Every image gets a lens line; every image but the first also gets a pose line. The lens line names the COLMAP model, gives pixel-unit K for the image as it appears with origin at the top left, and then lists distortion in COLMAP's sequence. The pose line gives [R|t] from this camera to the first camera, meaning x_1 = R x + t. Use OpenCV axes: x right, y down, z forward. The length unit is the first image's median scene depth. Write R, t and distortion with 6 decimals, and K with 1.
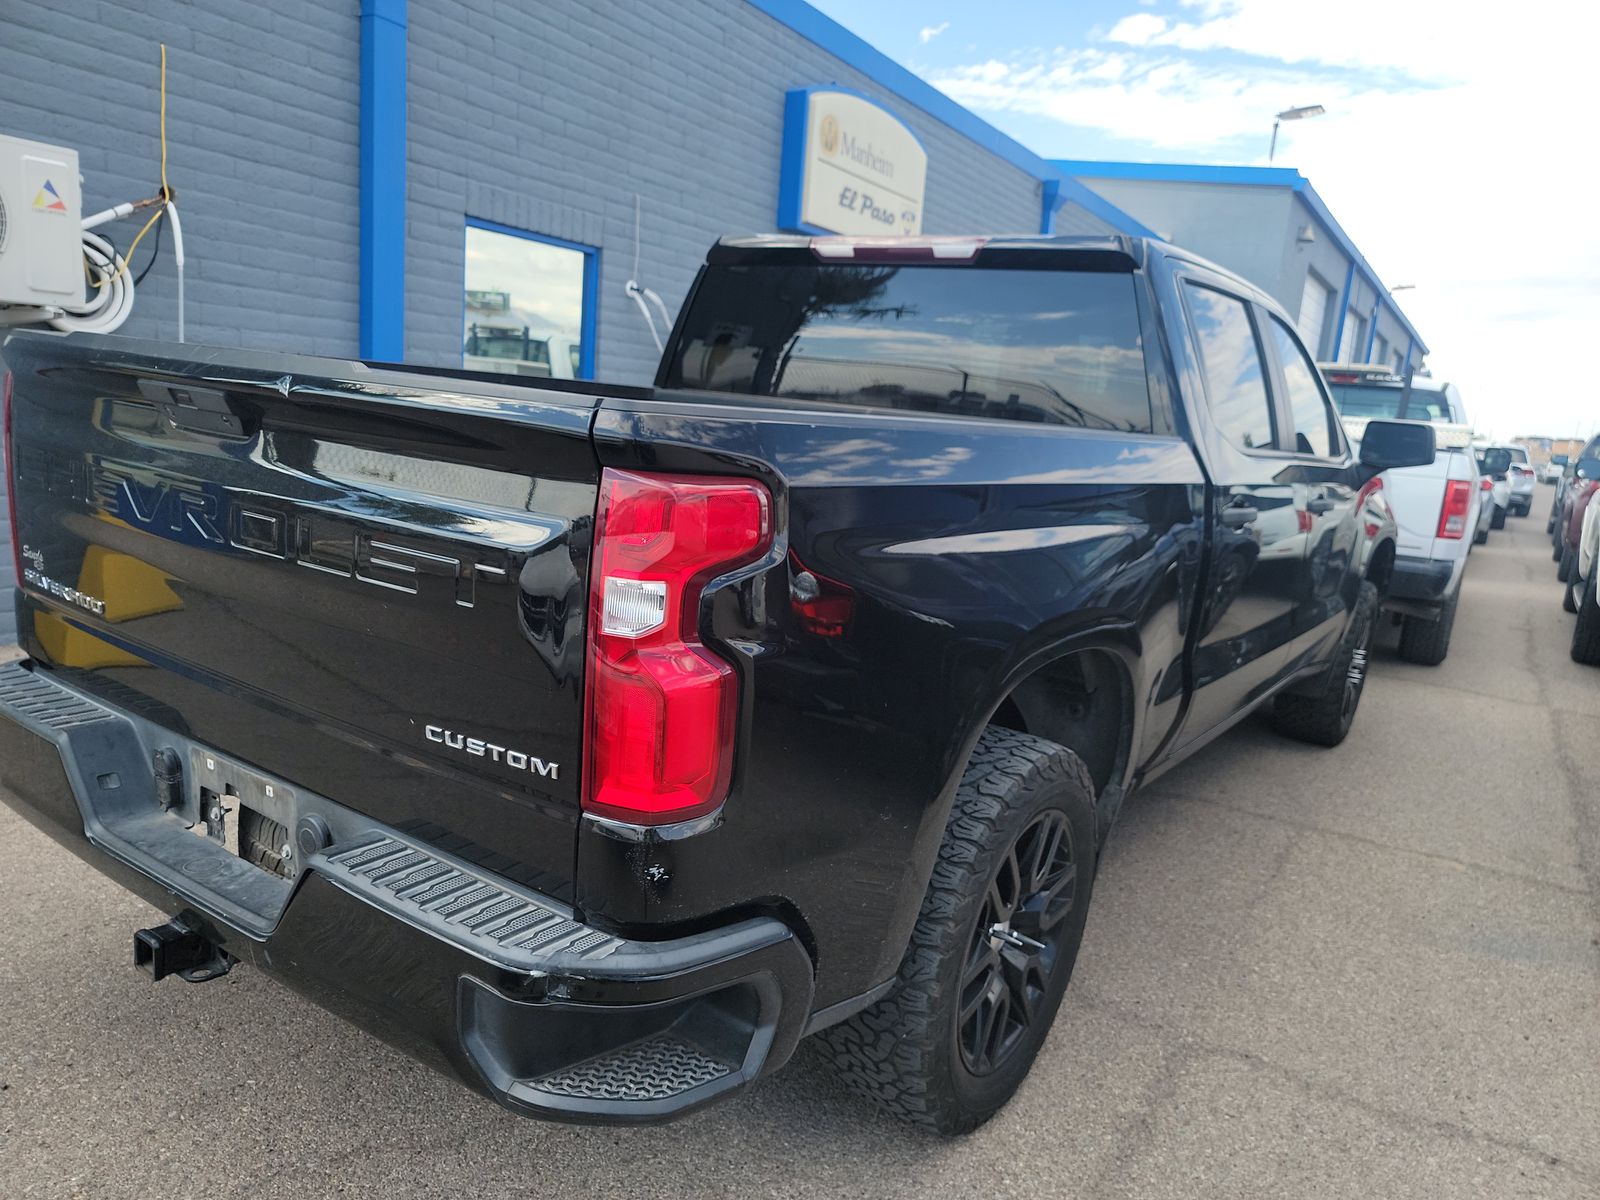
lens RADIAL K [[1125.7, 0, 830.0], [0, 1125.7, 620.5], [0, 0, 1]] dist [0.019381, 0.000879]
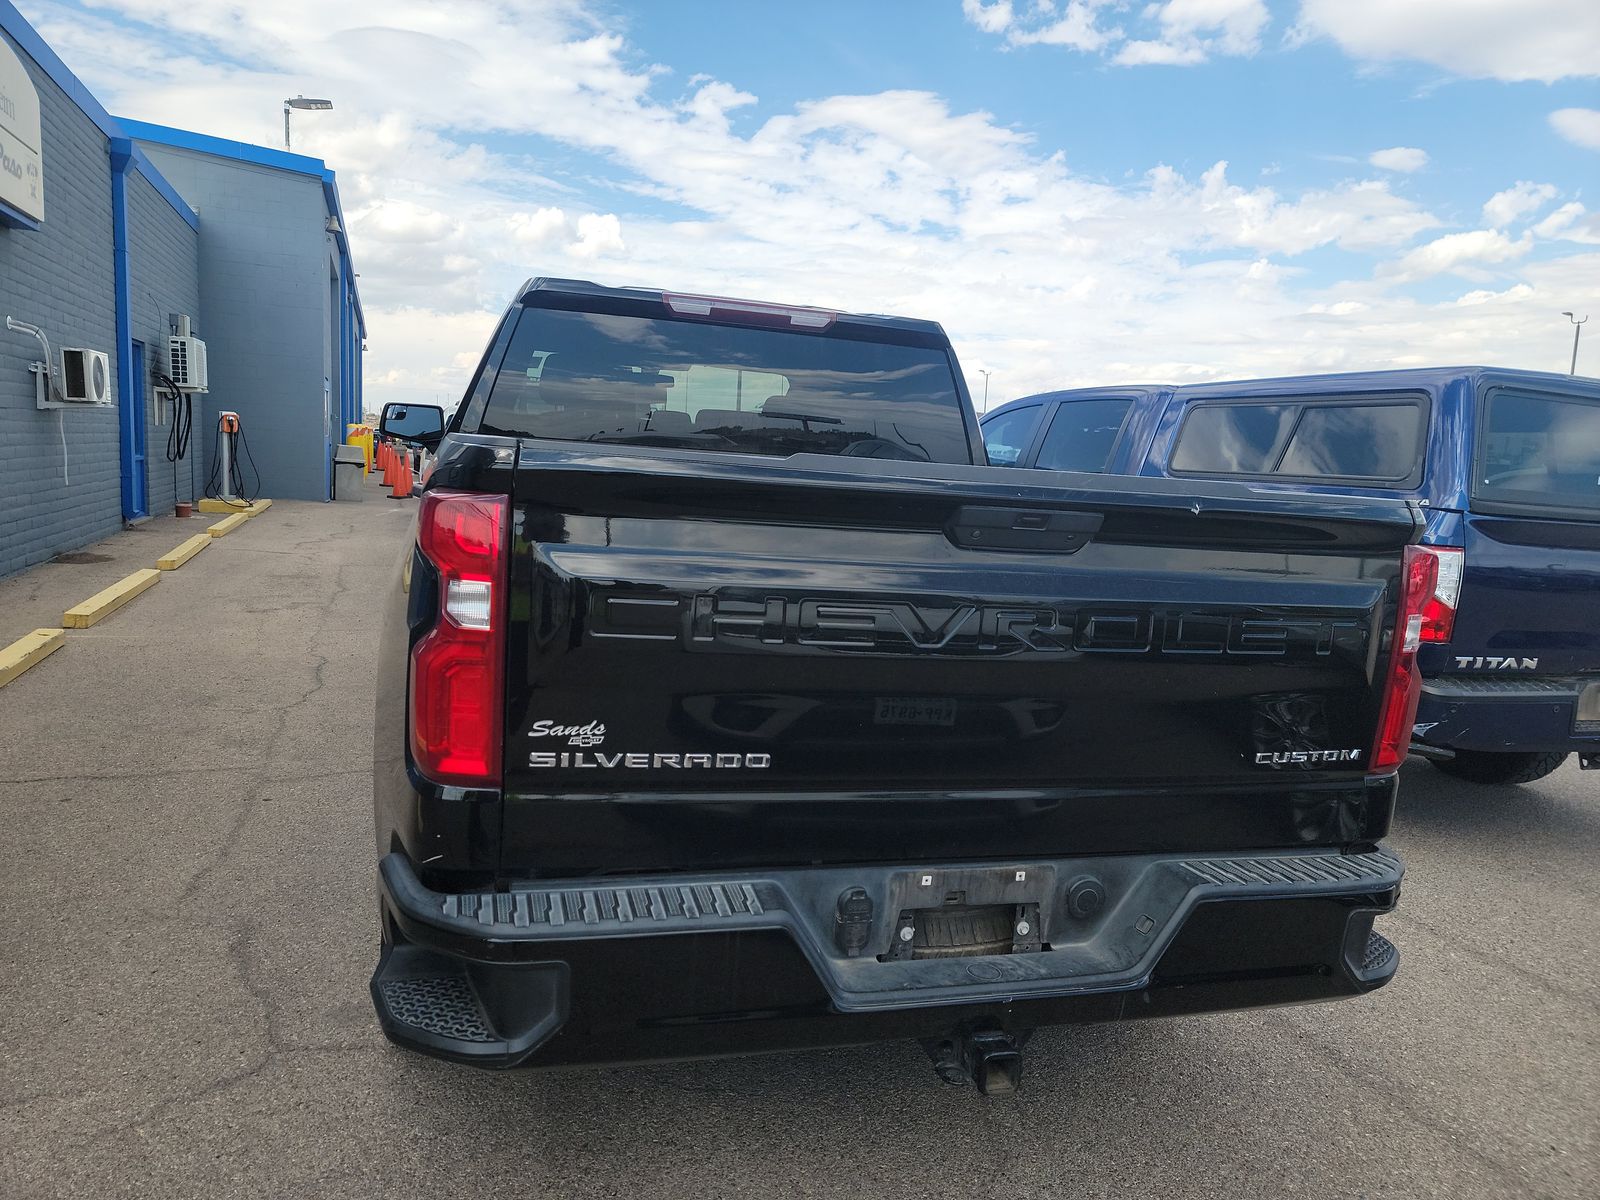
lens RADIAL K [[1121.3, 0, 800.0], [0, 1121.3, 600.0], [0, 0, 1]] dist [0.060102, -0.056026]
pose [[0.637639, -0.146723, 0.756233, -1.517085], [0.142637, 0.987206, 0.071267, -0.230994], [-0.757015, 0.062424, 0.650409, 0.487919]]
